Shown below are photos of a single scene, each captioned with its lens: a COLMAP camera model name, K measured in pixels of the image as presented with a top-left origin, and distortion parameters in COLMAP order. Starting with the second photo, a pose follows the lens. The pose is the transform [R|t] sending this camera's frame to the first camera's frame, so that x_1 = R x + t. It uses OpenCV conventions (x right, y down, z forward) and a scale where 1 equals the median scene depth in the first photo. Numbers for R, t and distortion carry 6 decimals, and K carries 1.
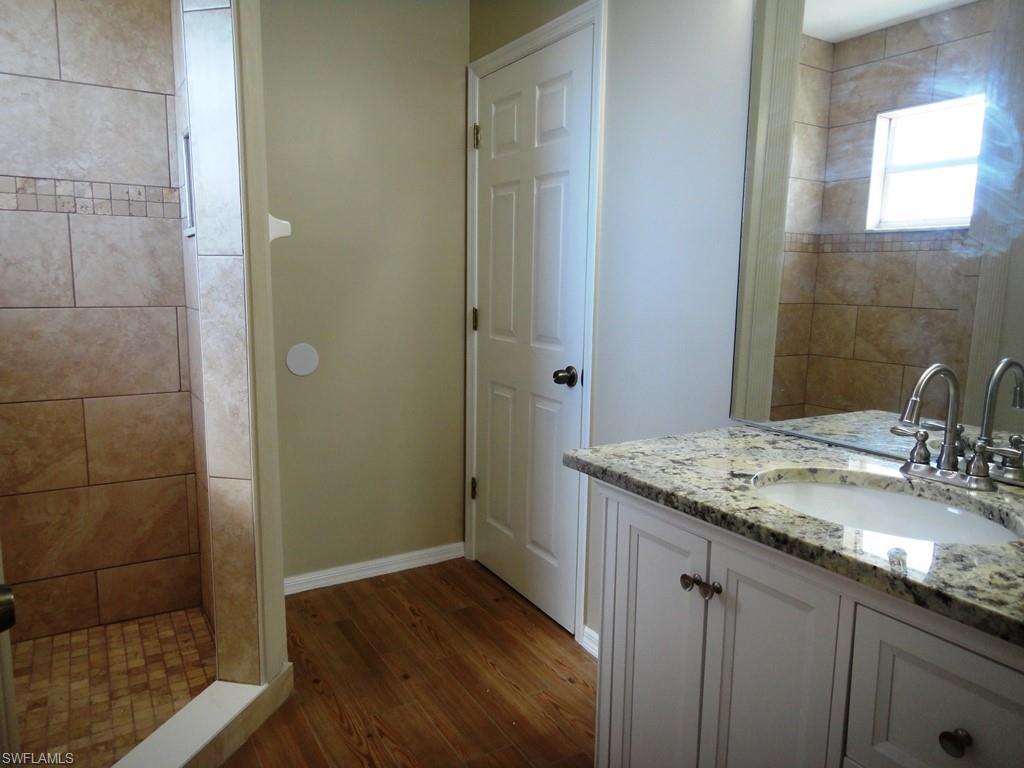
lens RADIAL K [[711.6, 0, 514.7], [0, 711.6, 383.4], [0, 0, 1]] dist [-0.008002, 0.005721]
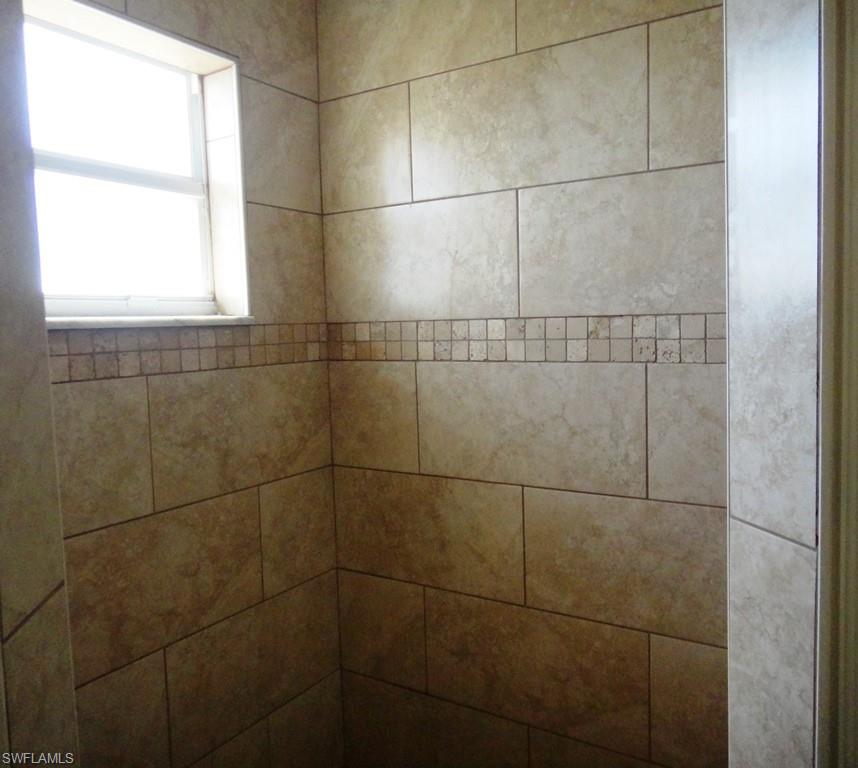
lens RADIAL K [[731.0, 0, 431.0], [0, 731.0, 385.7], [0, 0, 1]] dist [0.007031, 0.000929]
pose [[0.461341, 0.042202, -0.886219, -0.107294], [-0.101690, 0.994801, -0.005564, -0.194315], [0.881376, 0.092687, 0.463234, 0.501981]]
